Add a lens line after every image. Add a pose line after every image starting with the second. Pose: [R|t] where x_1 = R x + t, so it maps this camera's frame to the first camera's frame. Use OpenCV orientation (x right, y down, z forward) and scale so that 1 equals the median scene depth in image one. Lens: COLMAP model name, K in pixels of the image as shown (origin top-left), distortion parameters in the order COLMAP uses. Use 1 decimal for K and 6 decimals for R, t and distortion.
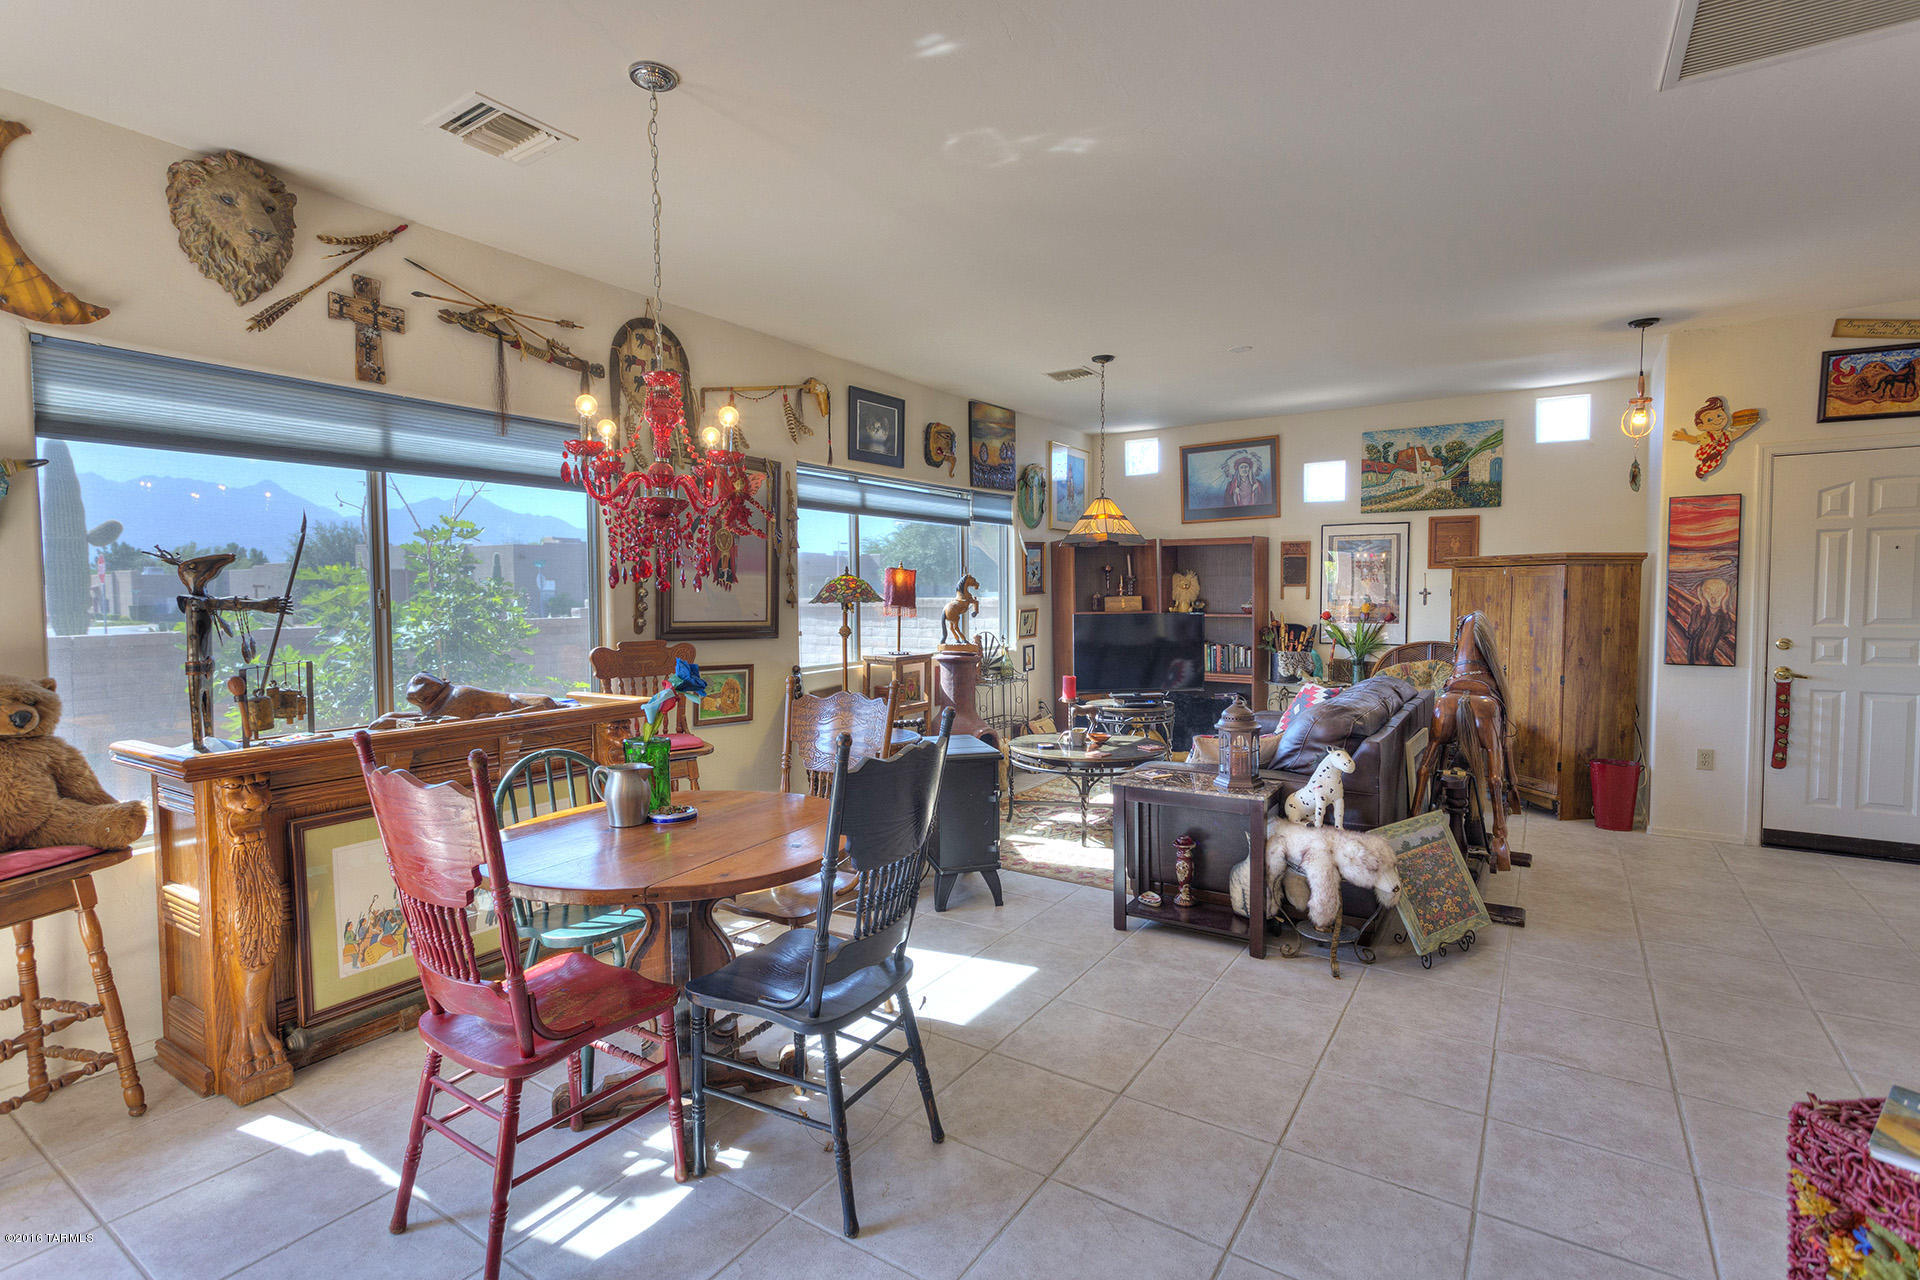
lens RADIAL K [[895.7, 0, 963.3], [0, 895.7, 630.3], [0, 0, 1]] dist [0.008958, -0.001215]
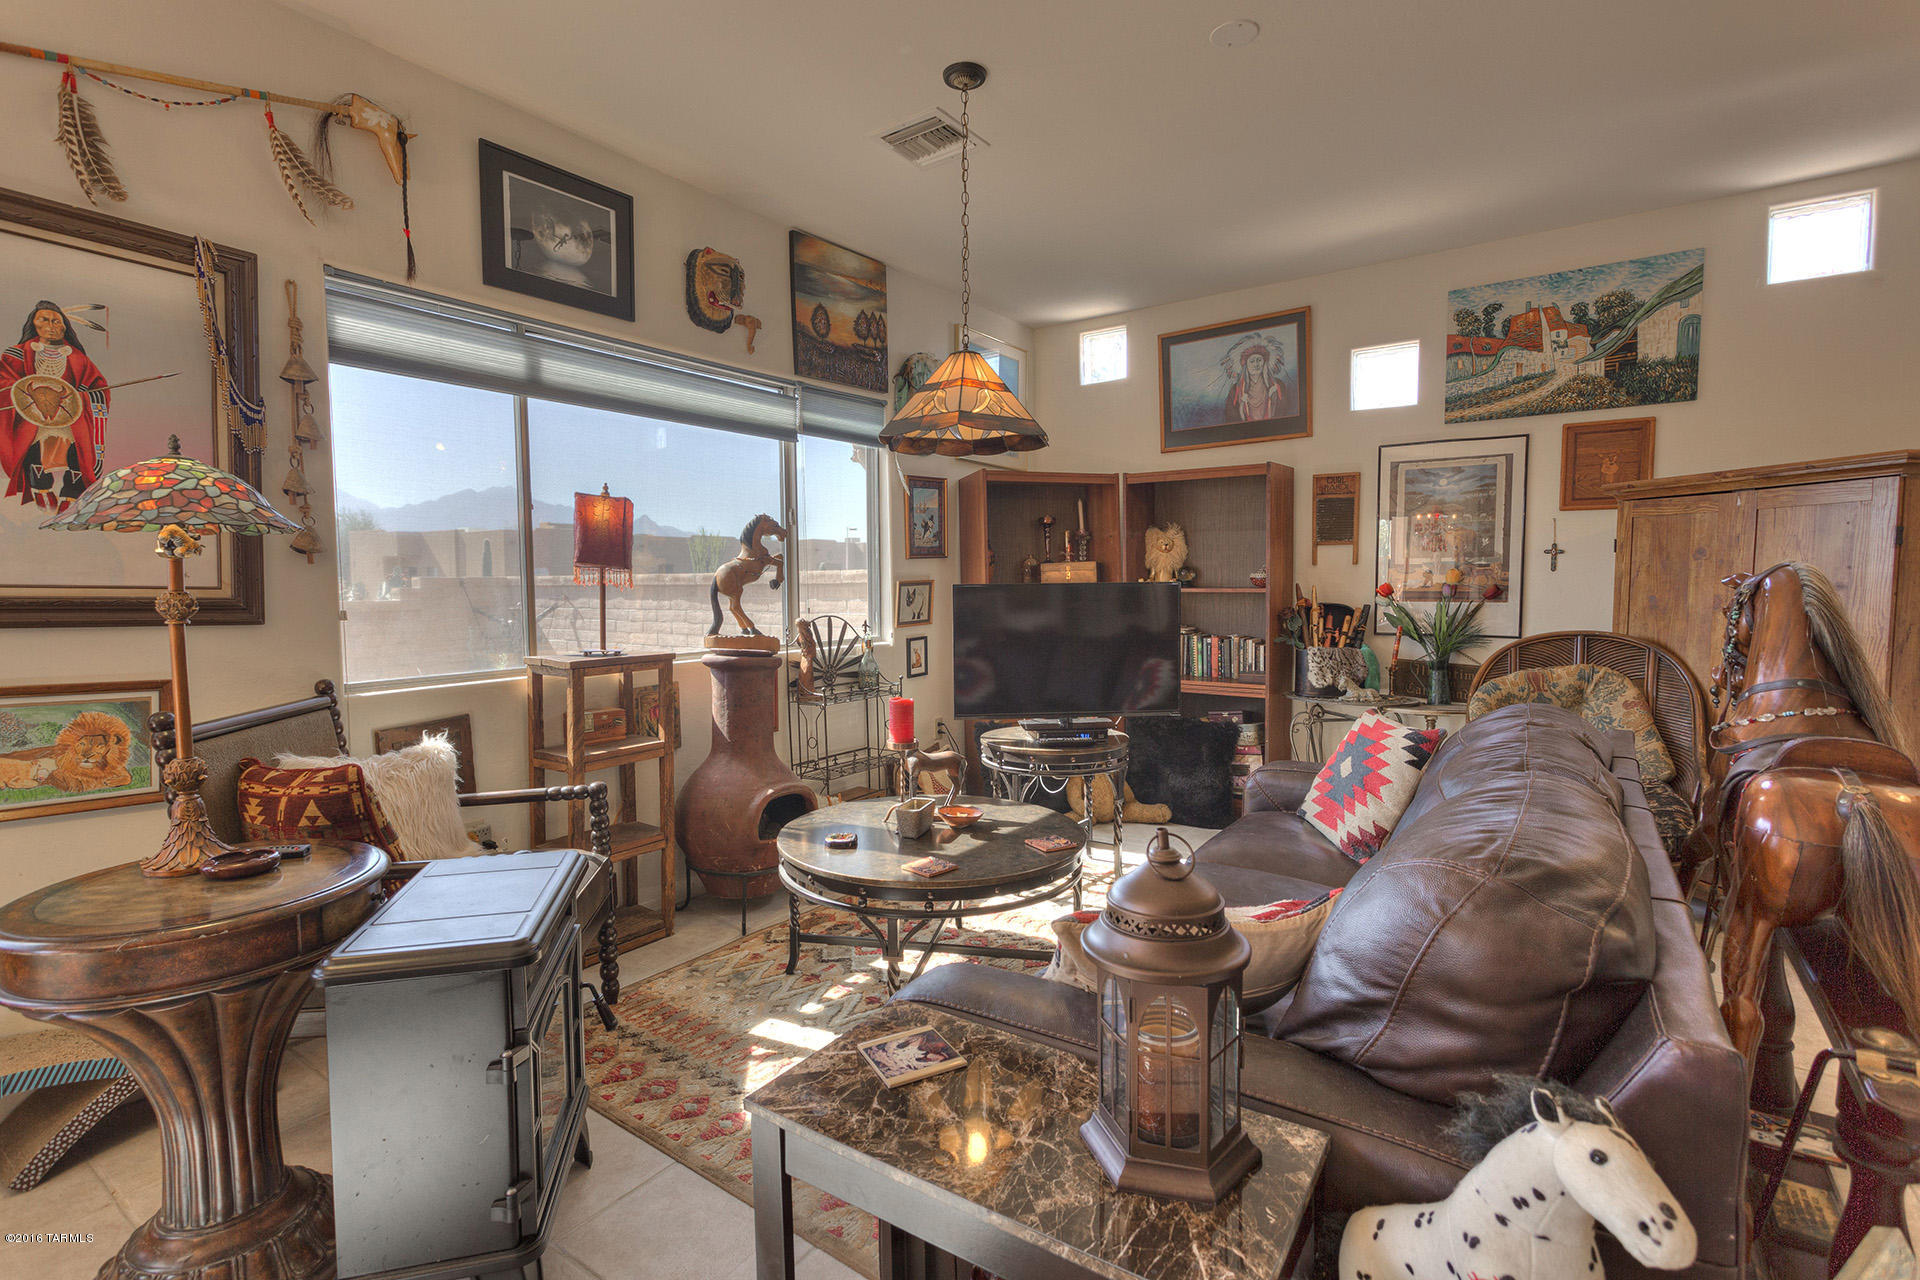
lens RADIAL K [[895.7, 0, 960.5], [0, 895.7, 629.8], [0, 0, 1]] dist [0.008958, -0.001215]
pose [[0.999561, 0.000591, -0.029620, 0.162503], [-0.000252, 0.999934, 0.011453, 0.005336], [0.029624, -0.011441, 0.999496, 0.468970]]
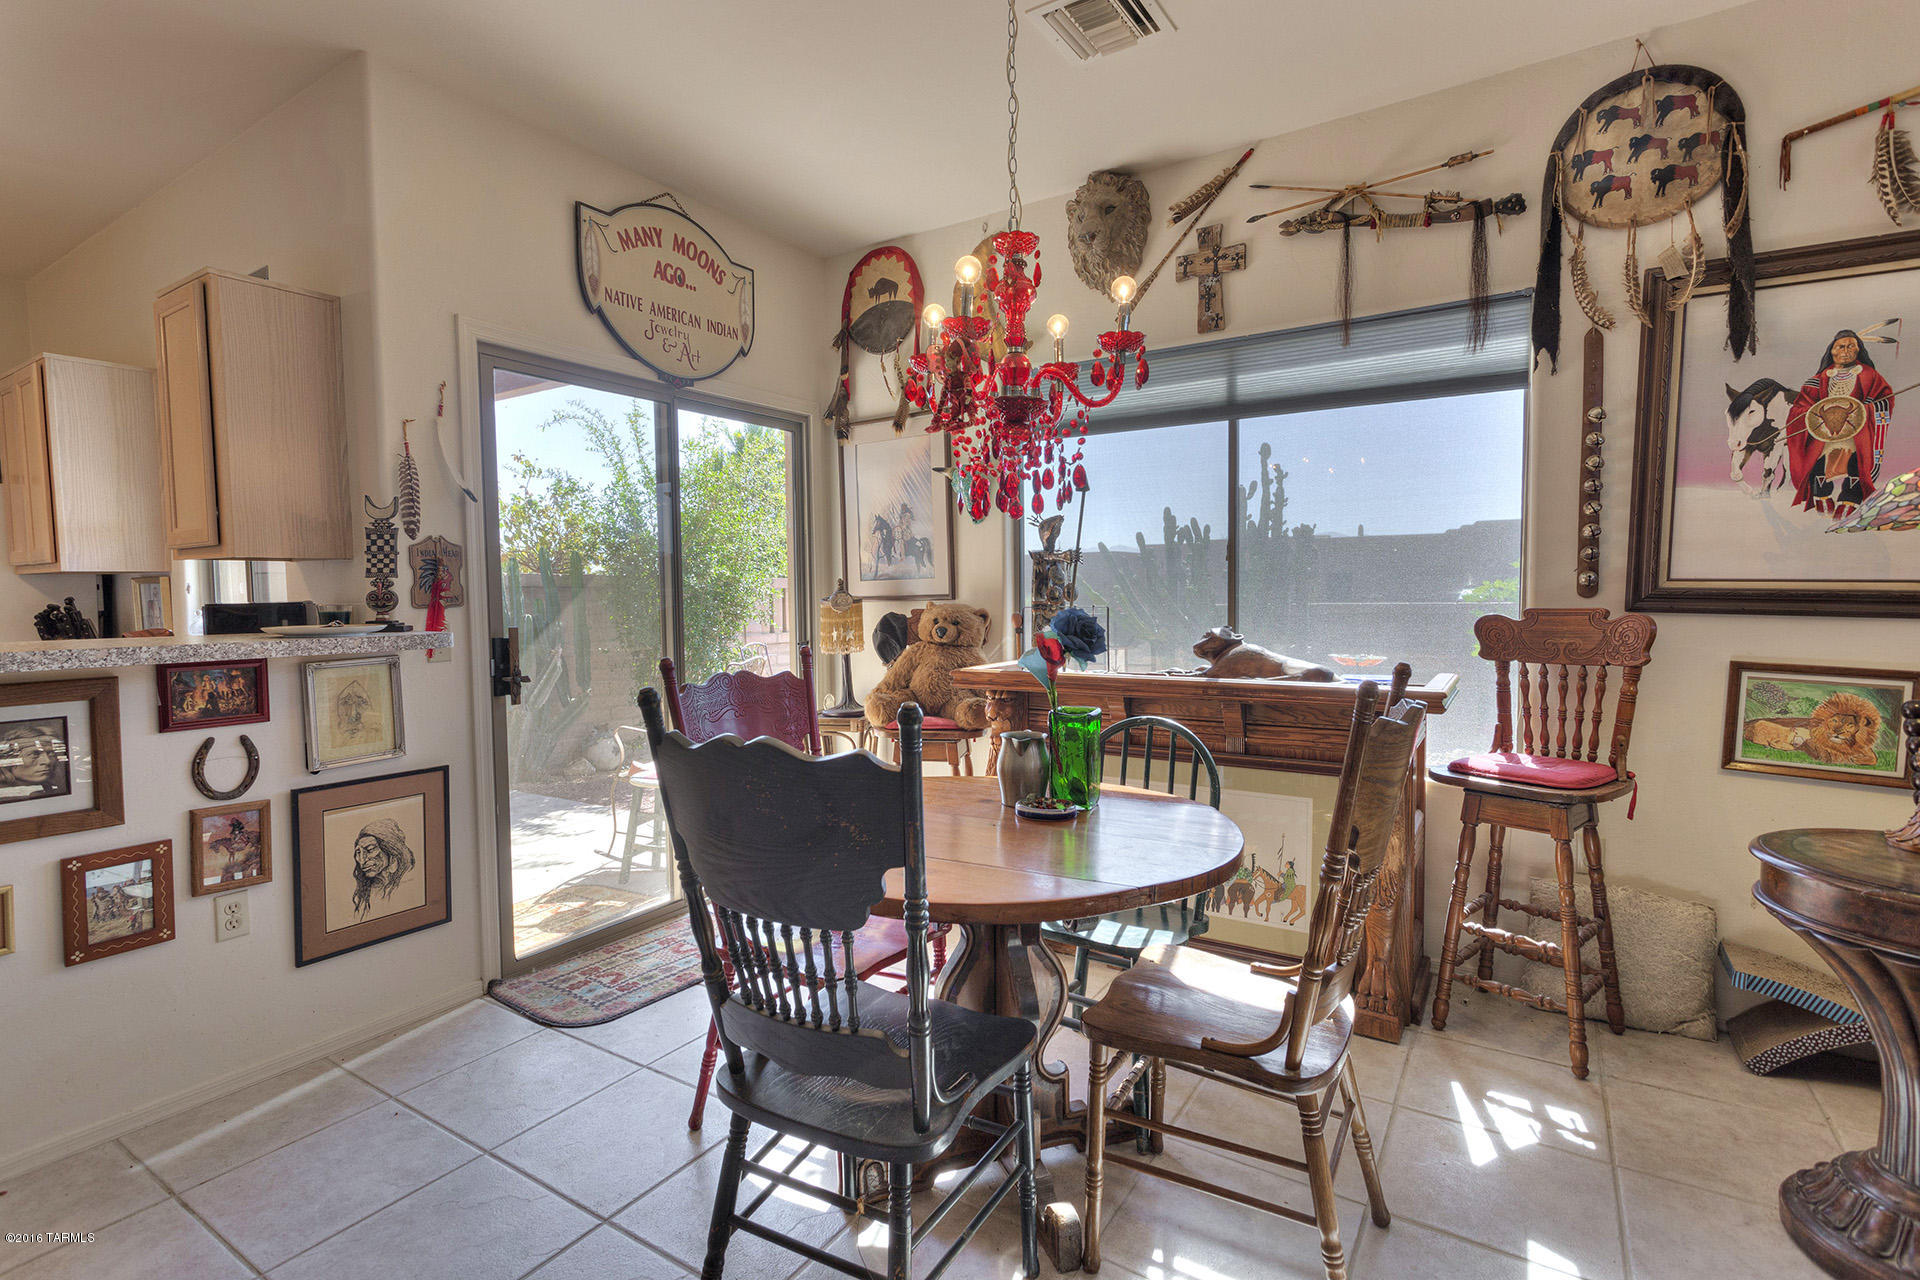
lens RADIAL K [[895.7, 0, 955.4], [0, 895.7, 634.3], [0, 0, 1]] dist [0.008958, -0.001215]
pose [[0.004859, 0.056893, -0.998368, 0.203869], [-0.034459, 0.997797, 0.056693, 0.007132], [0.999394, 0.034127, 0.006809, 0.417023]]
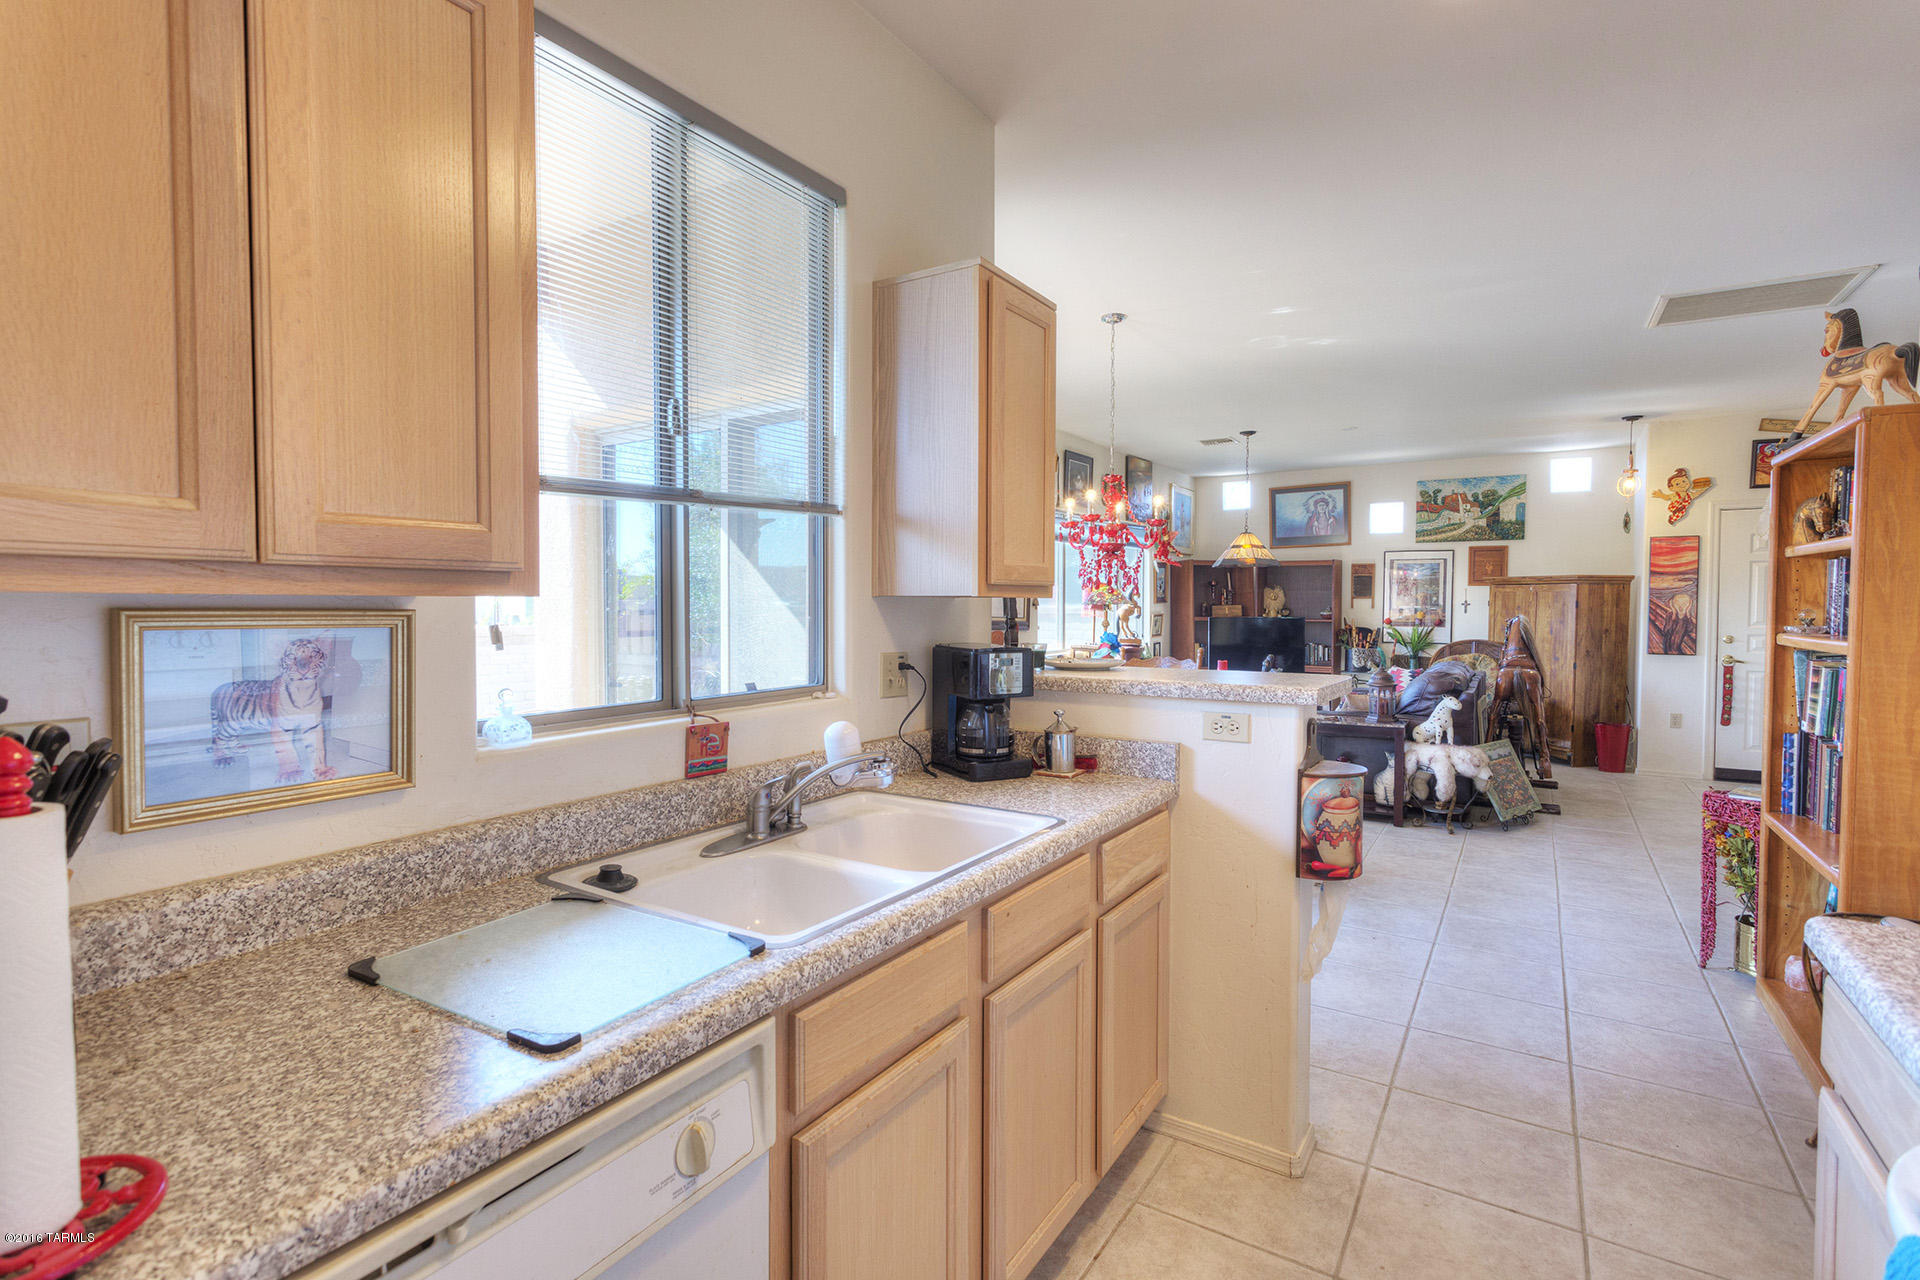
lens RADIAL K [[895.7, 0, 963.8], [0, 895.7, 631.4], [0, 0, 1]] dist [0.008958, -0.001215]
pose [[0.999824, 0.007822, 0.017064, -0.296594], [-0.007575, 0.999866, -0.014500, 0.028122], [-0.017175, 0.014368, 0.999749, -0.368229]]
